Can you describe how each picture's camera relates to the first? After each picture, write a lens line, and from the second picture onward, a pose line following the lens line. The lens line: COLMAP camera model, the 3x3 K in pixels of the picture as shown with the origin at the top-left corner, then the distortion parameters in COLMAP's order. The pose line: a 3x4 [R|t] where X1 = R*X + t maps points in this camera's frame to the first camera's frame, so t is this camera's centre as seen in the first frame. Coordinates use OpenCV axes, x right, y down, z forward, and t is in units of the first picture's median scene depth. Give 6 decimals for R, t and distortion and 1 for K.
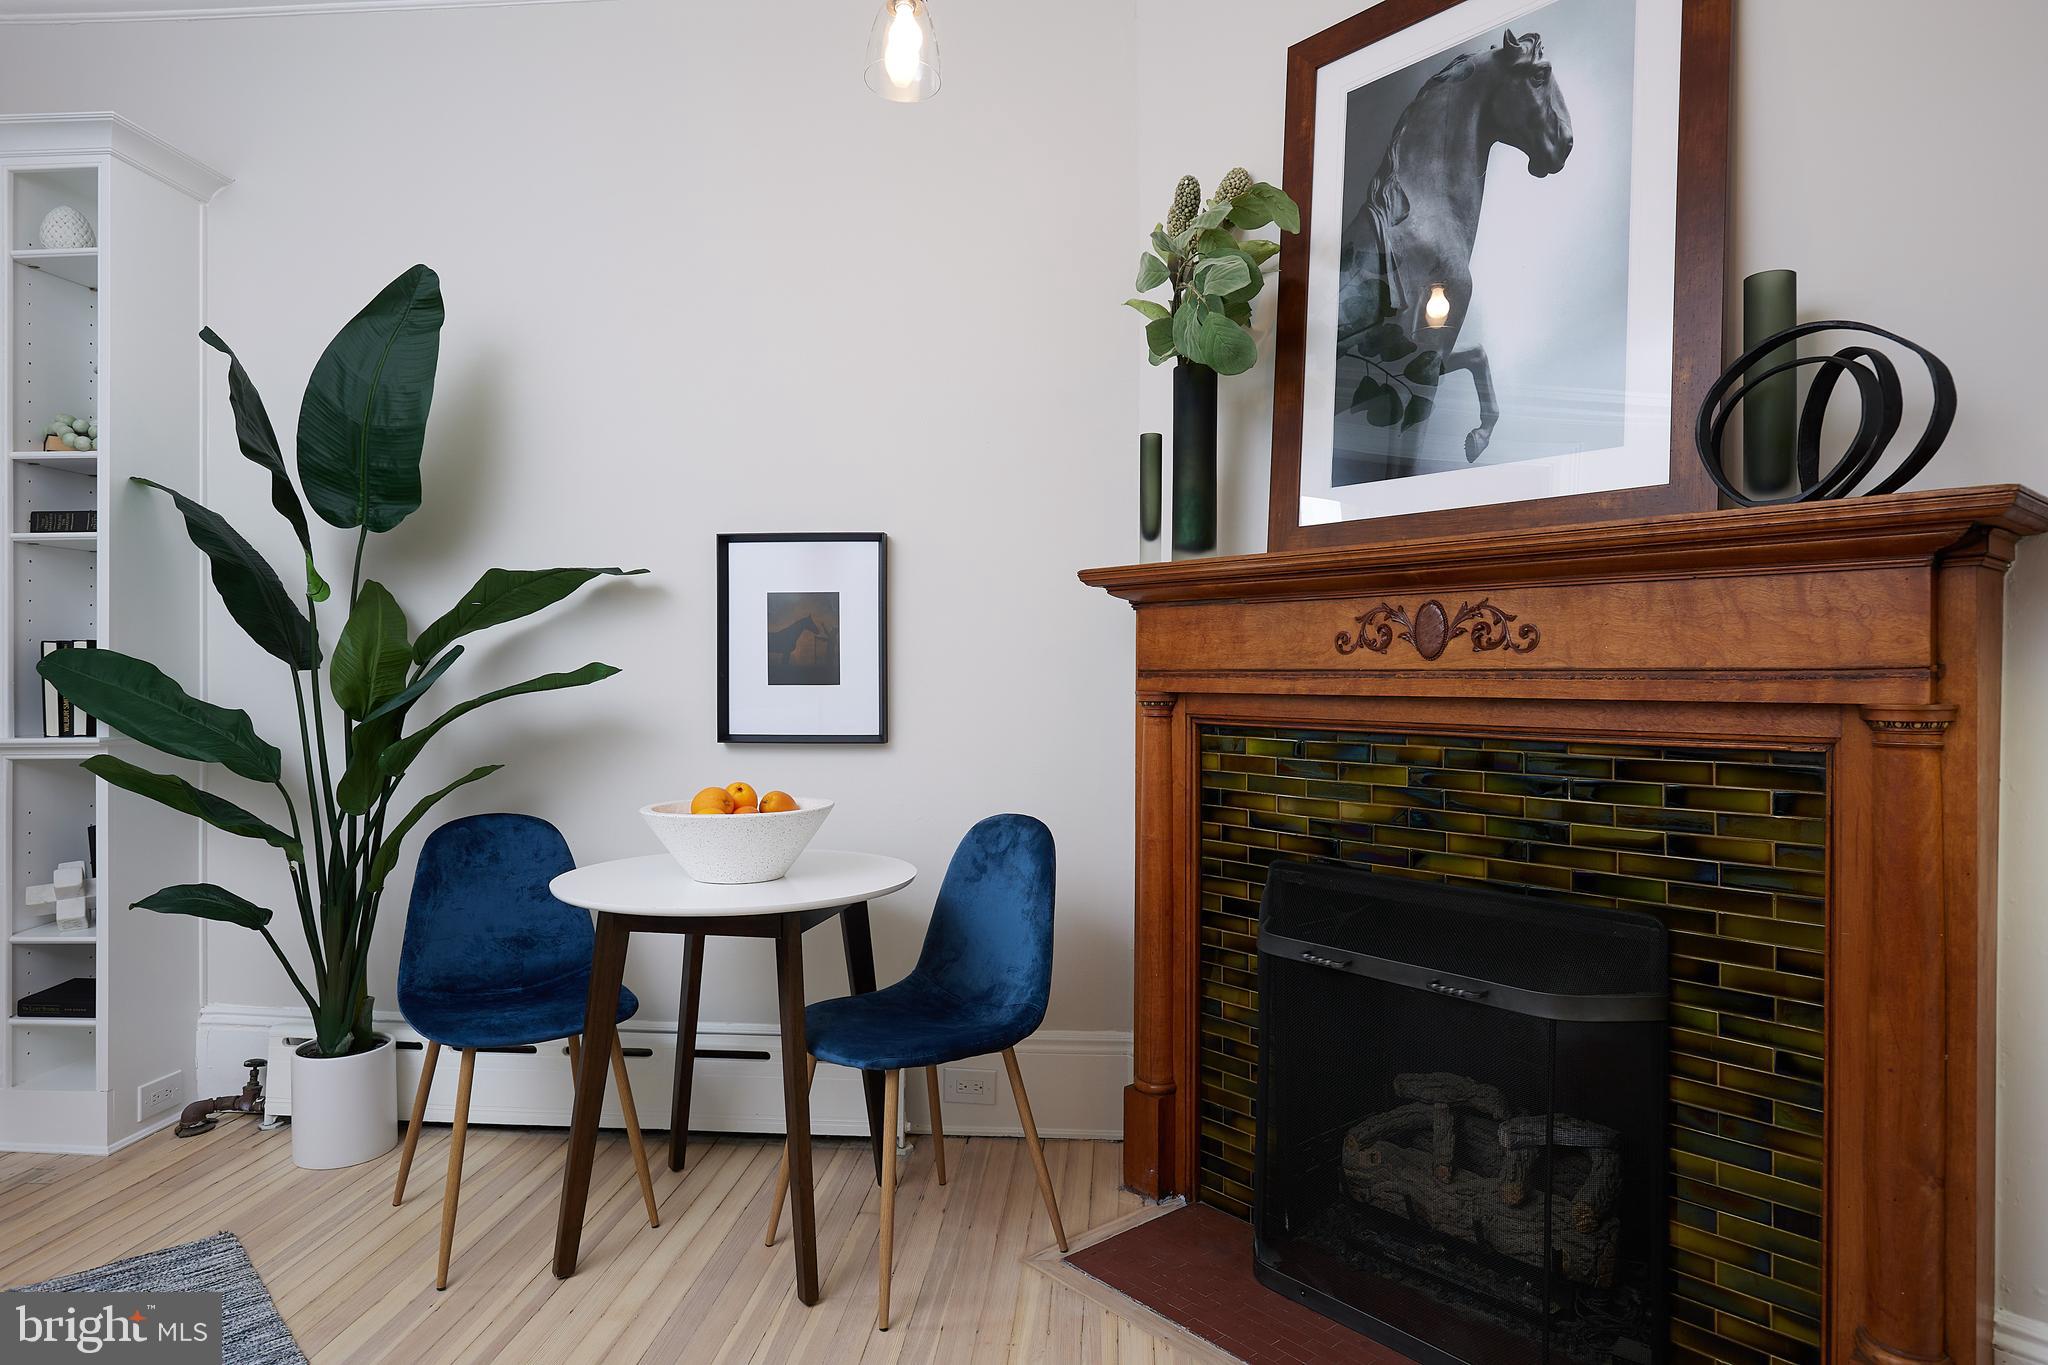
lens RADIAL K [[1178.6, 0, 1021.5], [0, 1178.6, 684.0], [0, 0, 1]] dist [0.000202, -0.000034]
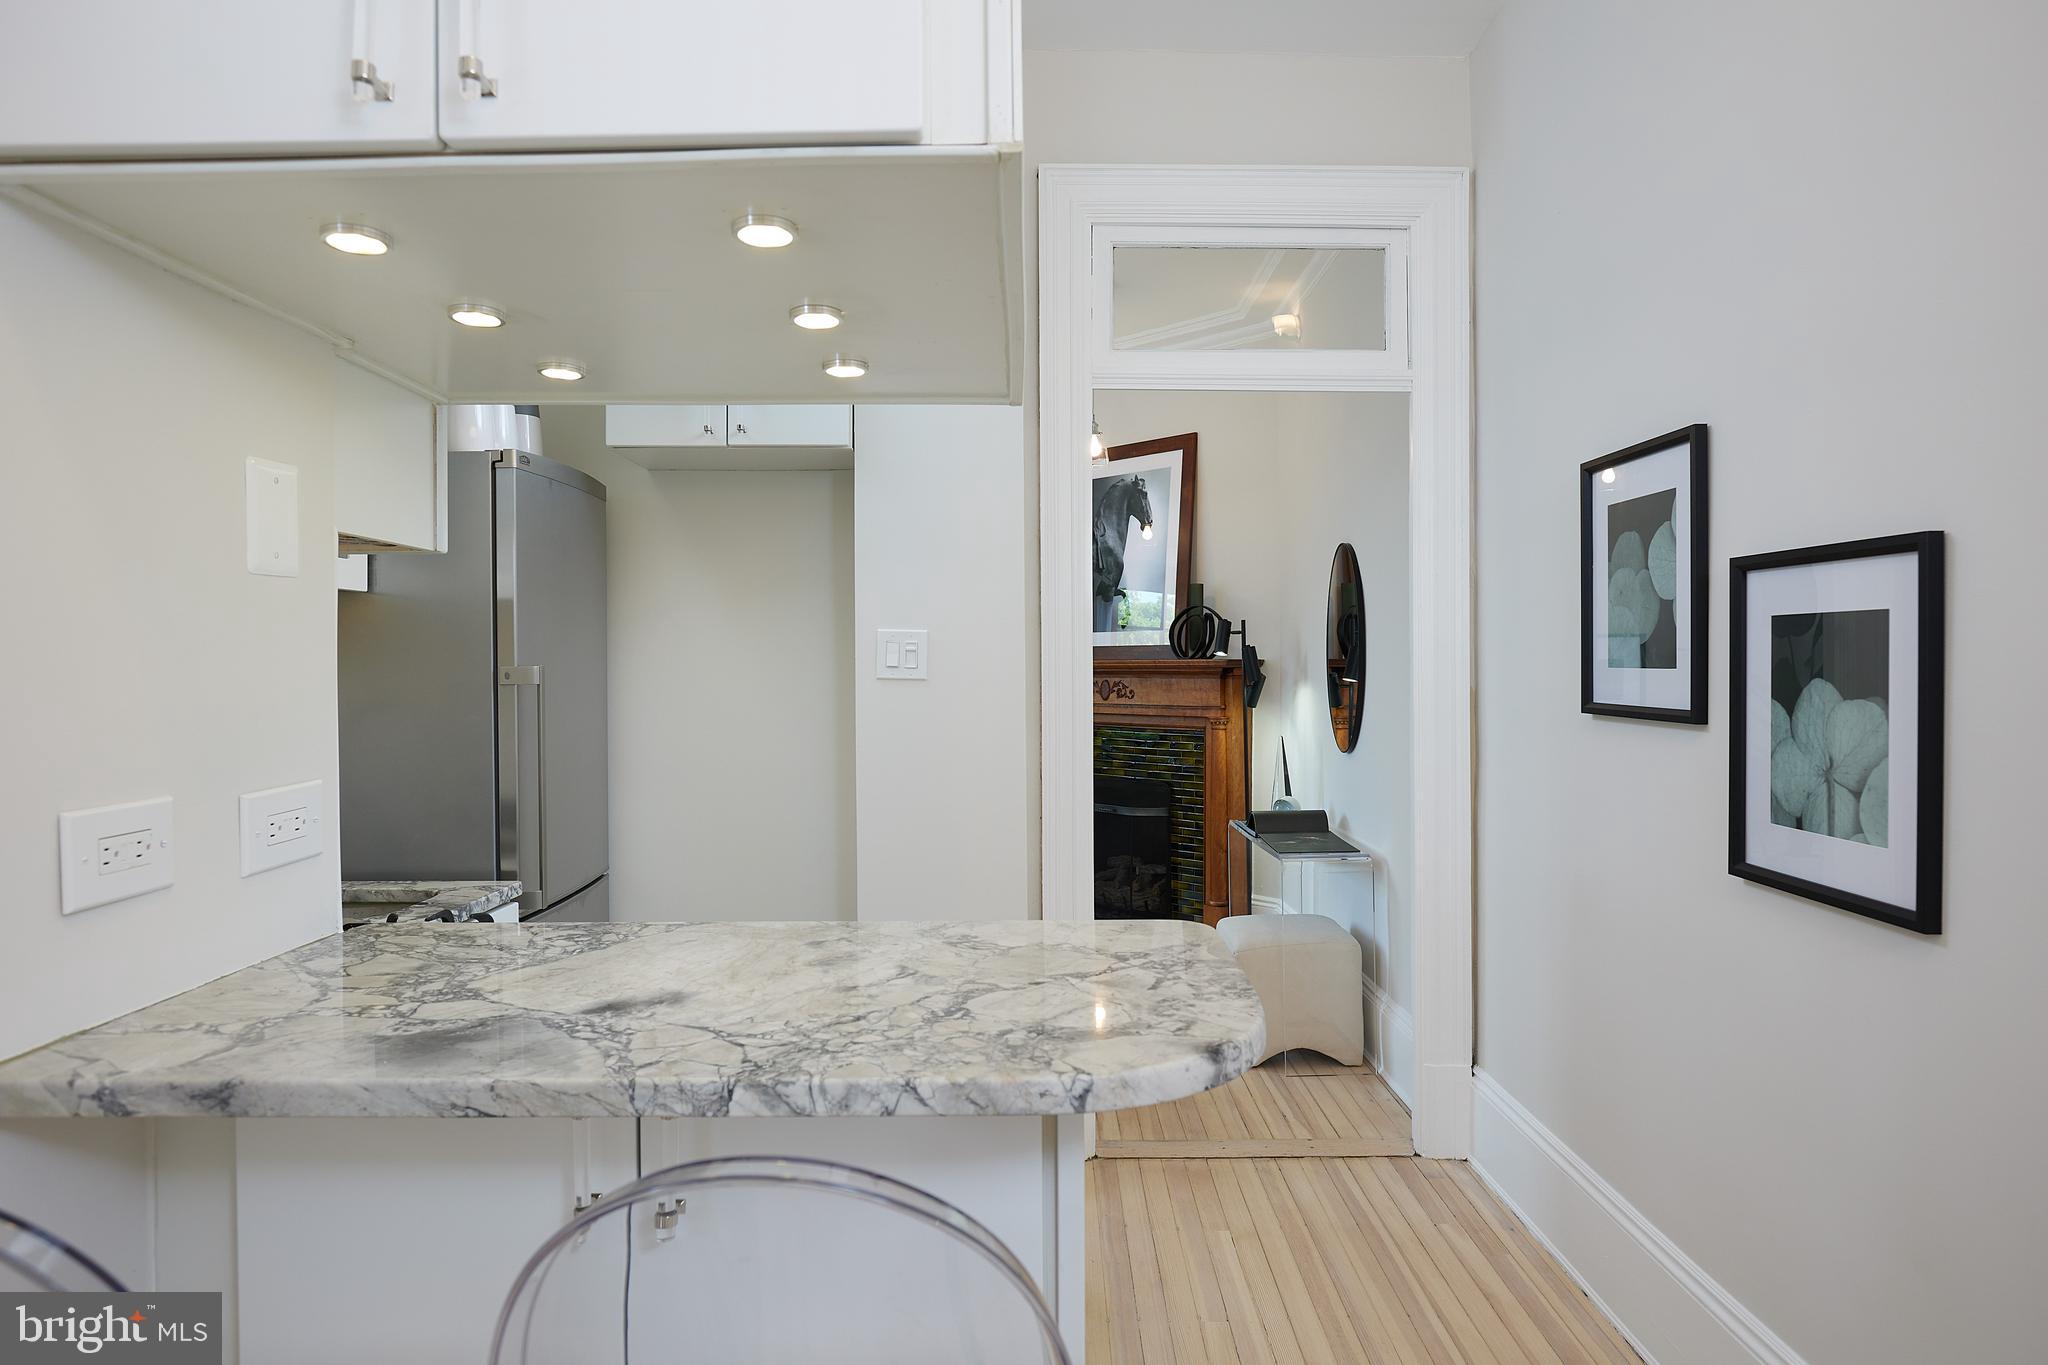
lens RADIAL K [[1237.9, 0, 1025.9], [0, 1237.9, 679.5], [0, 0, 1]] dist [-0.000018, 0.000002]
pose [[0.997659, -0.002538, 0.068339, -0.057972], [0.002292, 0.999991, 0.003681, -0.091582], [-0.068348, -0.003515, 0.997655, -2.209703]]
